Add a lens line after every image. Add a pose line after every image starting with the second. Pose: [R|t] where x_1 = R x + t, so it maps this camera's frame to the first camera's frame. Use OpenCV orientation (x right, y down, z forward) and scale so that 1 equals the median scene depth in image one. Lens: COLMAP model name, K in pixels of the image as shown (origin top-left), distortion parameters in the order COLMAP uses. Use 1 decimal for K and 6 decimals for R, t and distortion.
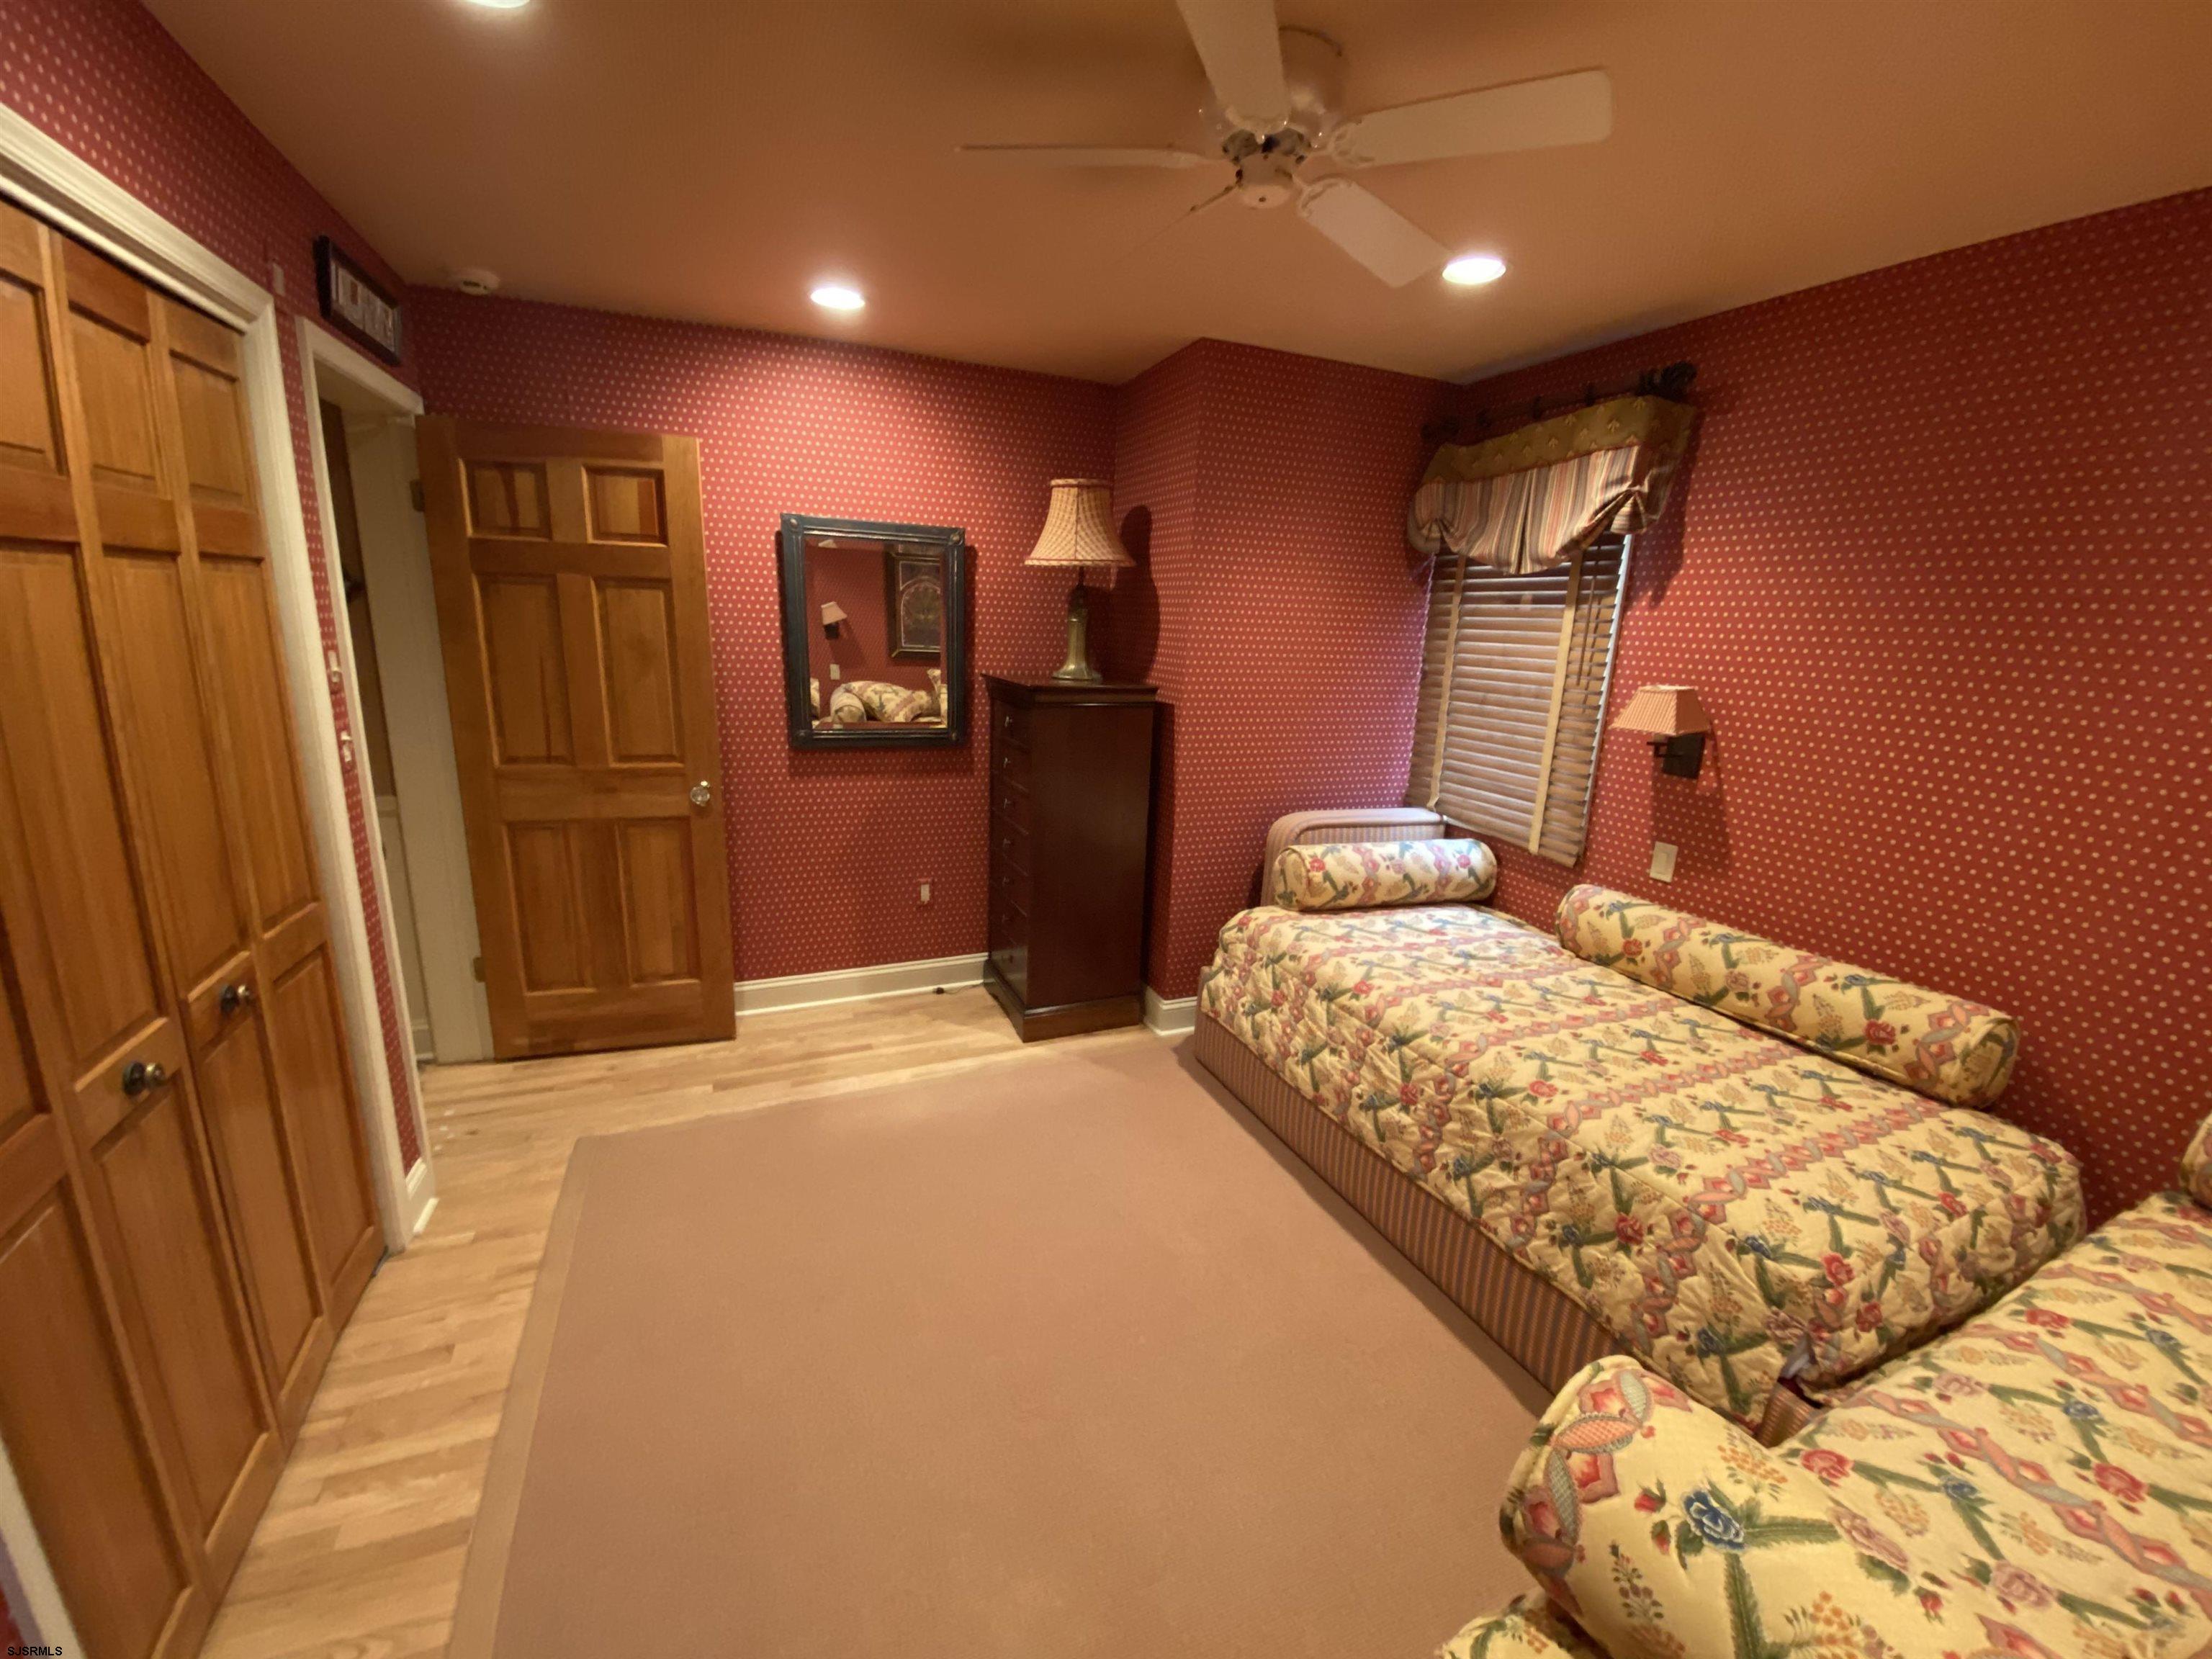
lens RADIAL K [[897.4, 0, 1110.3], [0, 897.4, 841.4], [0, 0, 1]] dist [-0.000360, -0.000089]
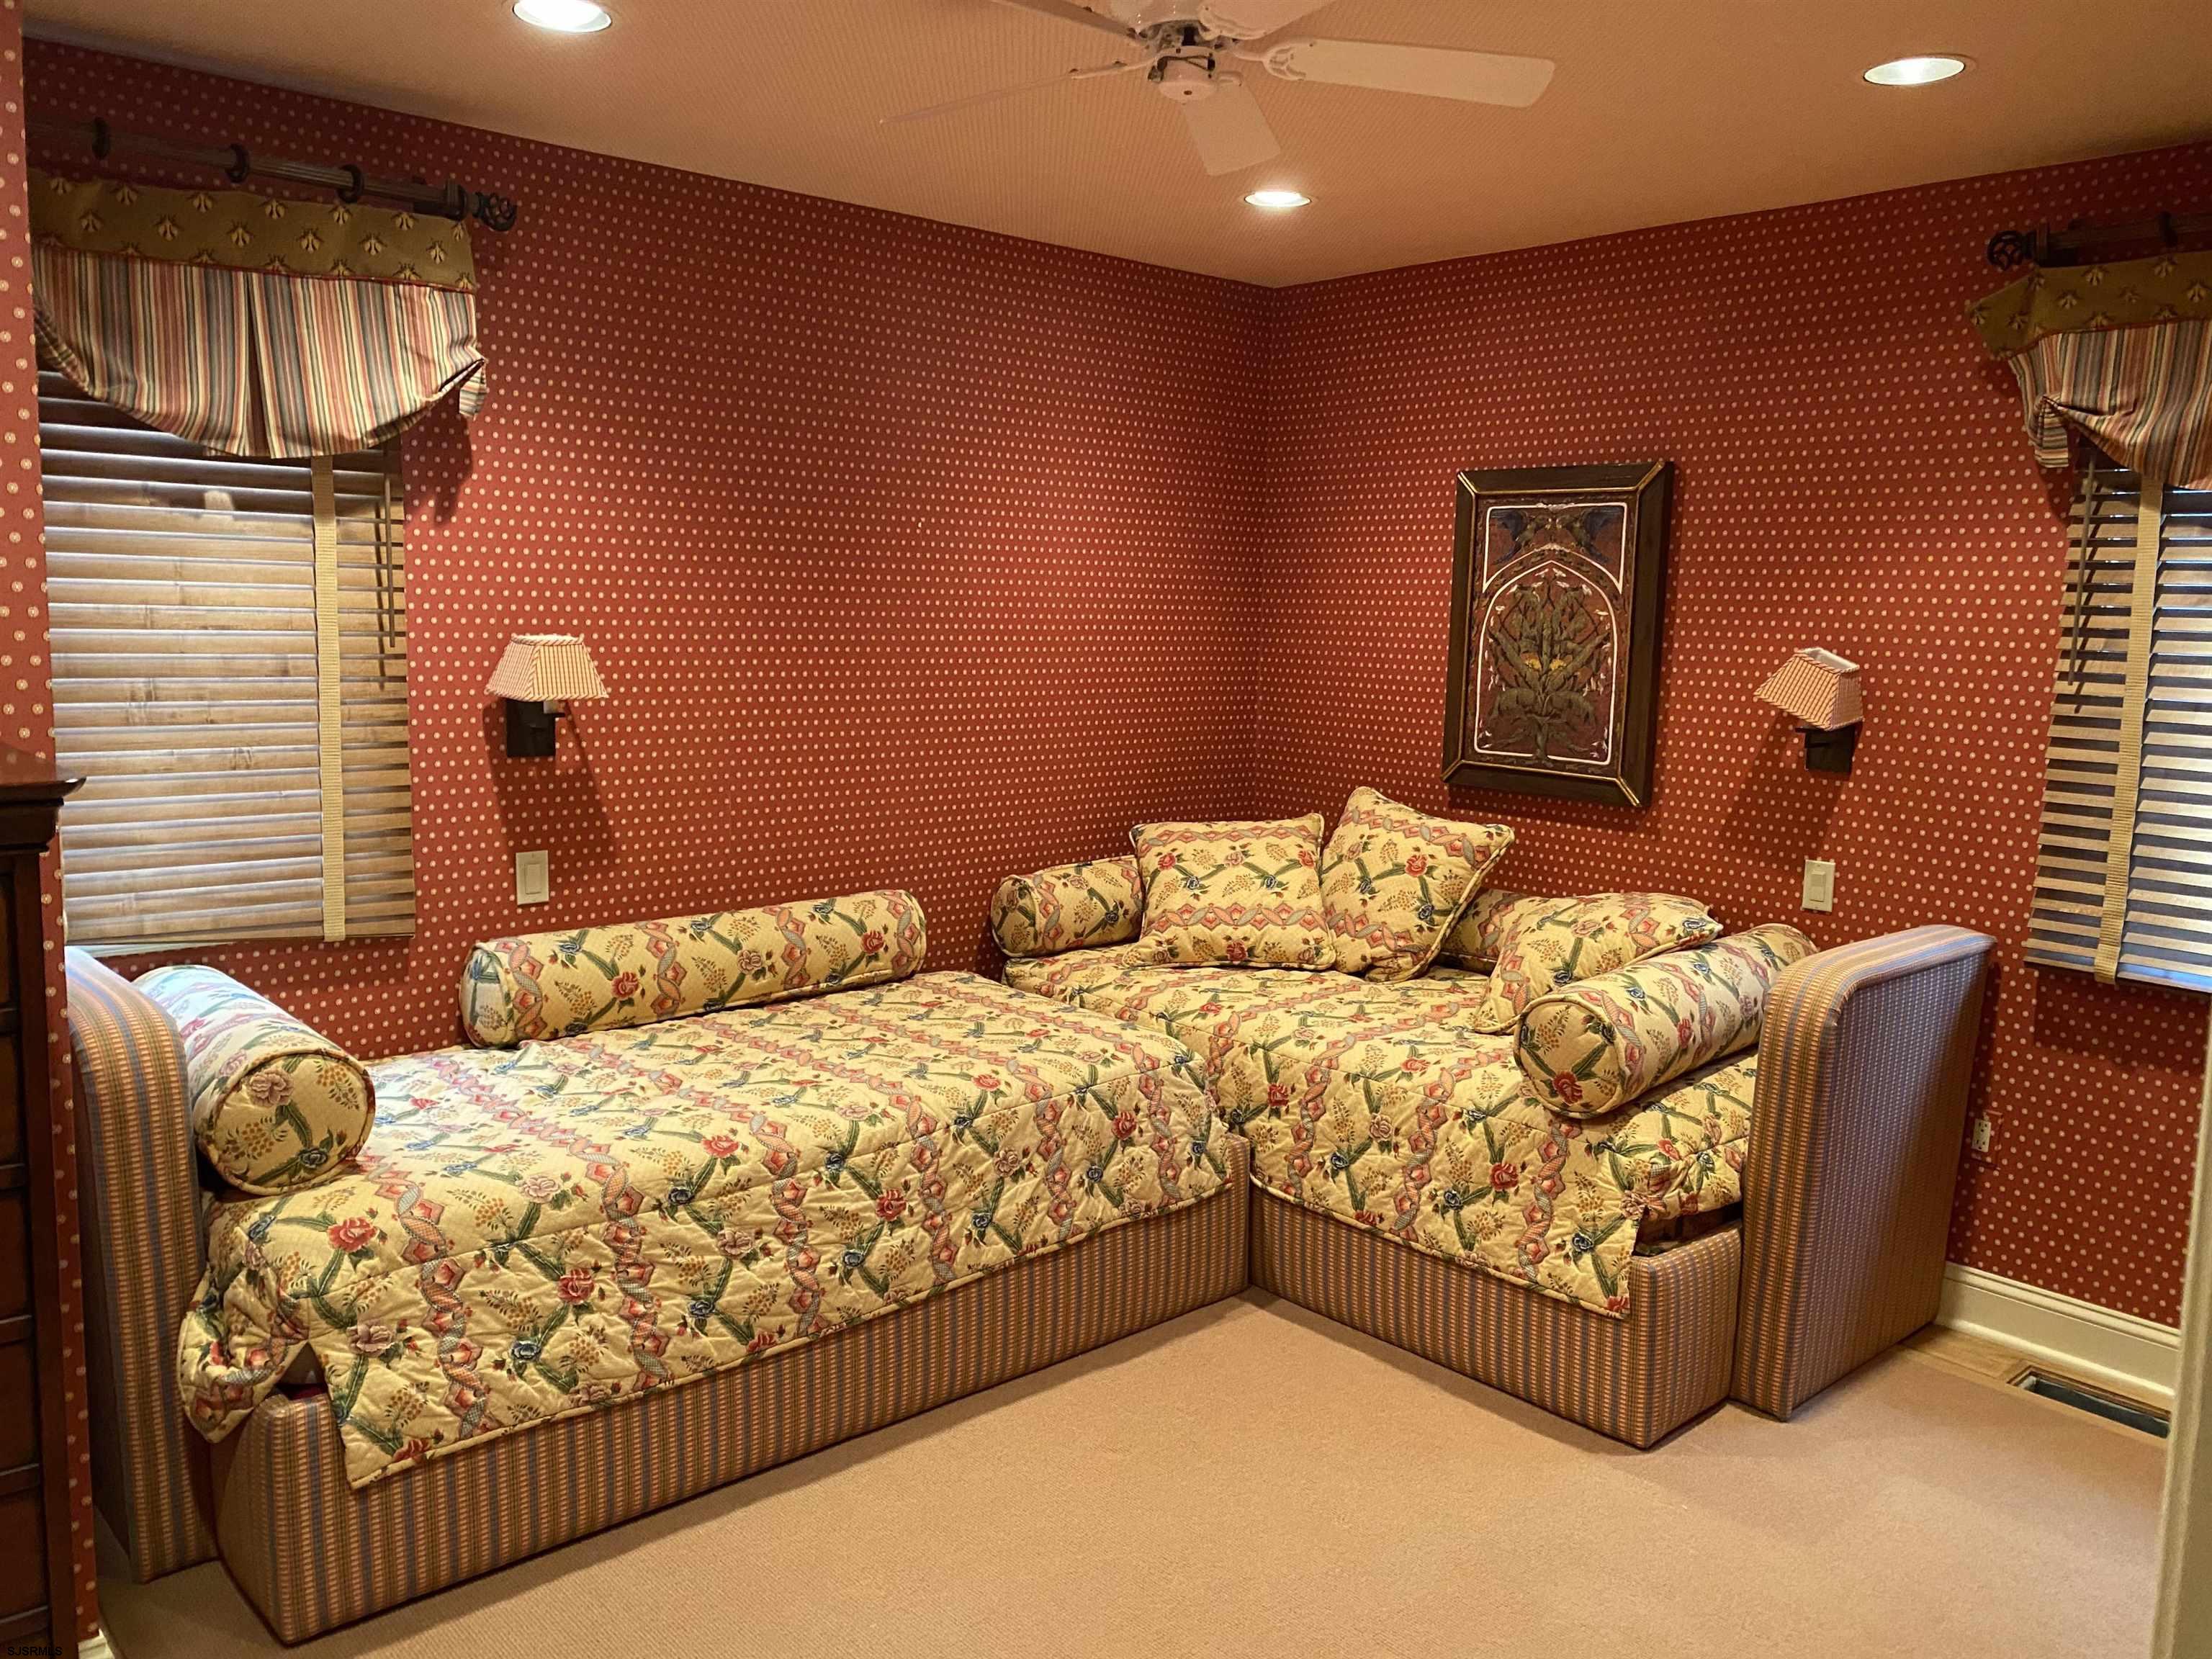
lens RADIAL K [[1696.1, 0, 1110.0], [0, 1696.1, 821.9], [0, 0, 1]] dist [0.048017, -0.037796]
pose [[-0.326636, -0.168687, 0.929975, -0.845144], [0.191219, 0.951802, 0.239809, -0.274863], [-0.925605, 0.256159, -0.278636, 1.004555]]
